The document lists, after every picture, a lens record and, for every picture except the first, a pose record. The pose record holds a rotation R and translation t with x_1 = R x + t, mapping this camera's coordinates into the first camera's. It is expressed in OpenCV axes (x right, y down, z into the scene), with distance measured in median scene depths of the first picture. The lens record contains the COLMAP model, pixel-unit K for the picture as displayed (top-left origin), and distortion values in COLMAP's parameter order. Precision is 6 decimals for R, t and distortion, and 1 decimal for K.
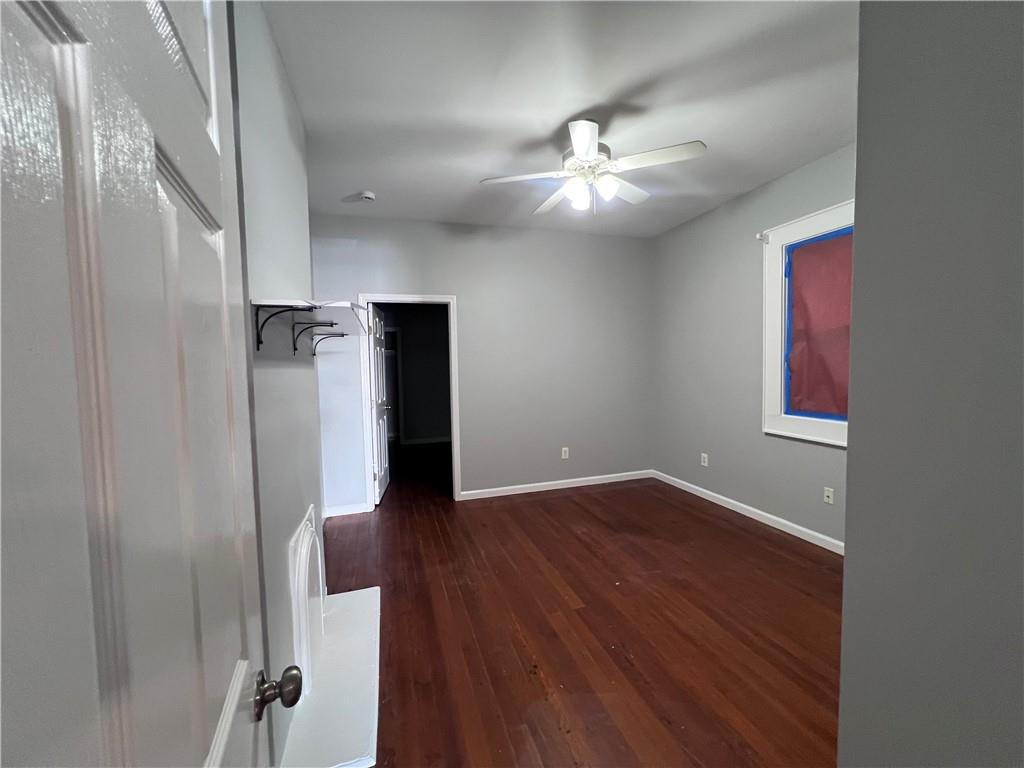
lens RADIAL K [[406.9, 0, 512.0], [0, 406.9, 384.0], [0, 0, 1]] dist [0.000538, -0.000016]
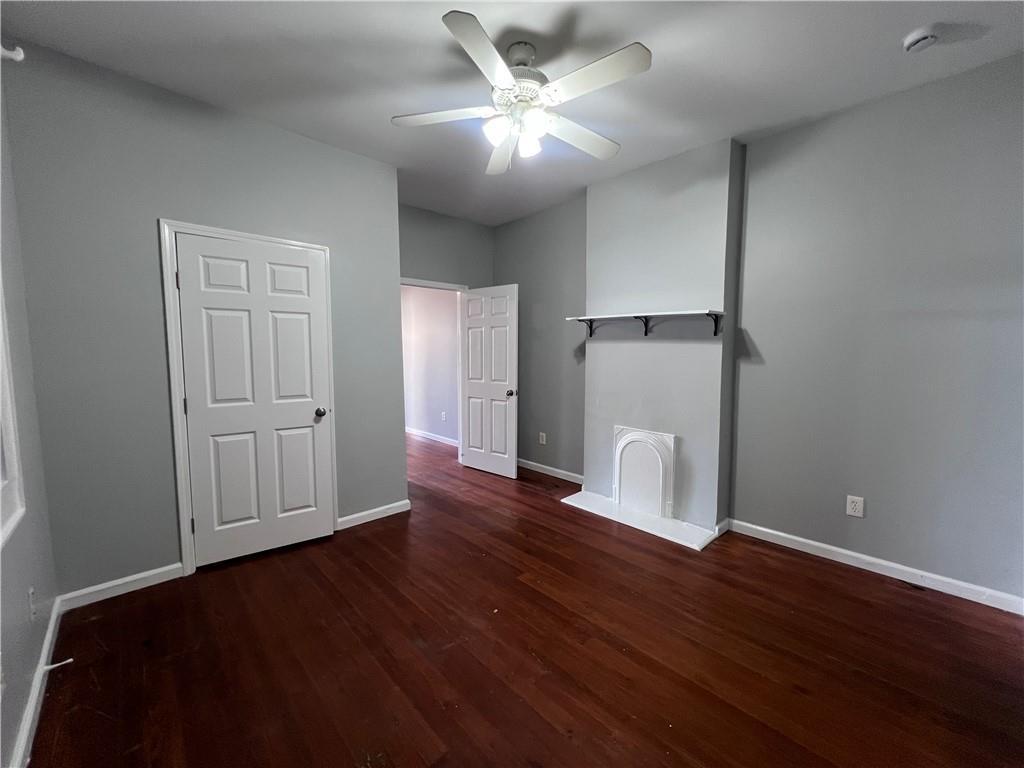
lens RADIAL K [[406.9, 0, 512.0], [0, 406.9, 384.0], [0, 0, 1]] dist [0.000538, -0.000016]
pose [[-0.894440, 0.059675, -0.443188, 0.598206], [0.002634, 0.991742, 0.128220, -0.075349], [0.447180, 0.113518, -0.887211, 1.786069]]
